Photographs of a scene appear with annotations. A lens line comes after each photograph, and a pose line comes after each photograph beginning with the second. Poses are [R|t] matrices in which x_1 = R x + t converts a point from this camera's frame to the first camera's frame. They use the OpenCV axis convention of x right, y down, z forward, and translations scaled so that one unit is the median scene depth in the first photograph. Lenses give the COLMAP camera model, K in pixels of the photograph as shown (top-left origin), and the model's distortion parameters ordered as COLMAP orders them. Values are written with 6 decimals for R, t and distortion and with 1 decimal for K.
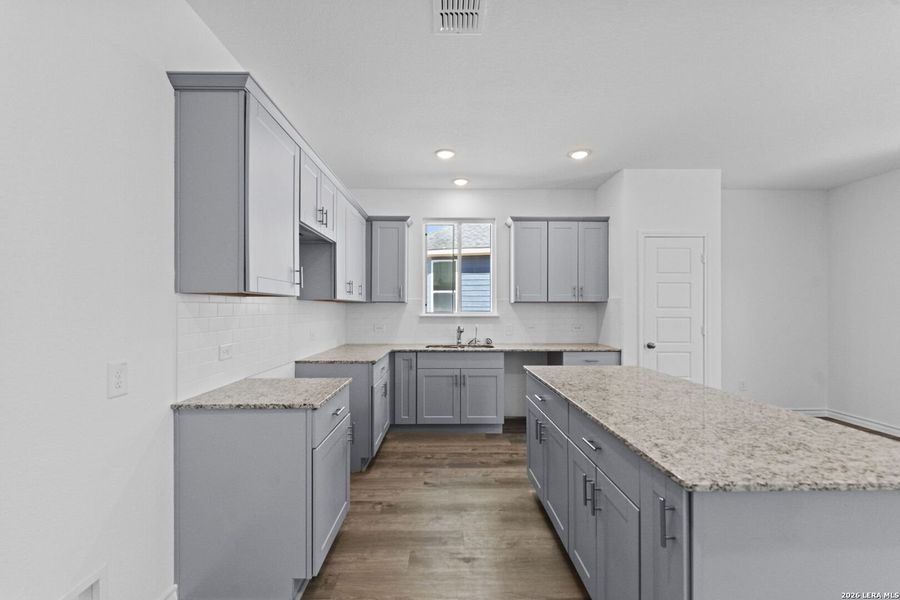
lens RADIAL K [[382.9, 0, 448.5], [0, 382.9, 306.7], [0, 0, 1]] dist [-0.000916, -0.000200]
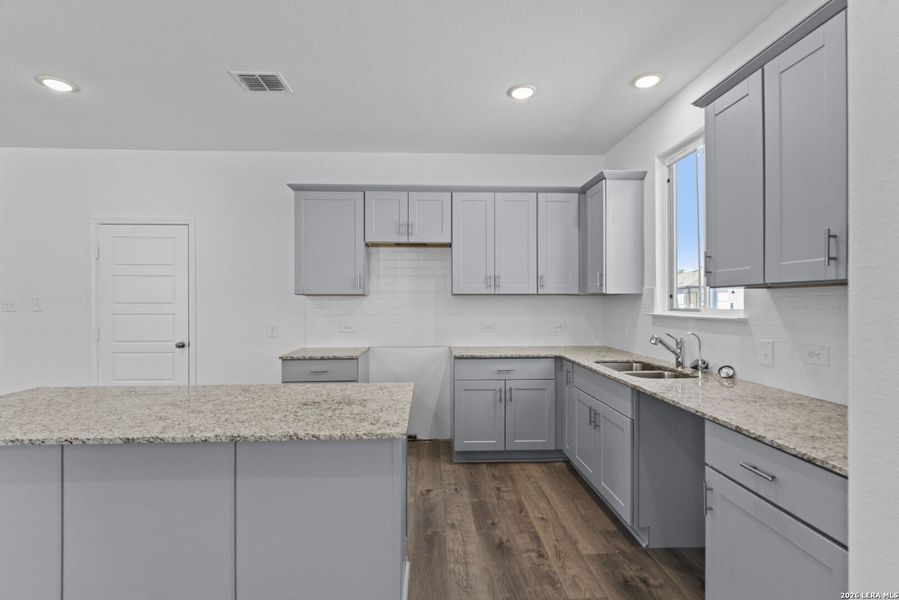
lens RADIAL K [[420.9, 0, 449.5], [0, 420.9, 300.0], [0, 0, 1]] dist [0.000250, -0.000034]
pose [[0.032037, -0.007361, -0.999460, 0.703441], [0.006077, 0.999956, -0.007170, 0.004319], [0.999468, -0.005844, 0.032080, 0.739810]]
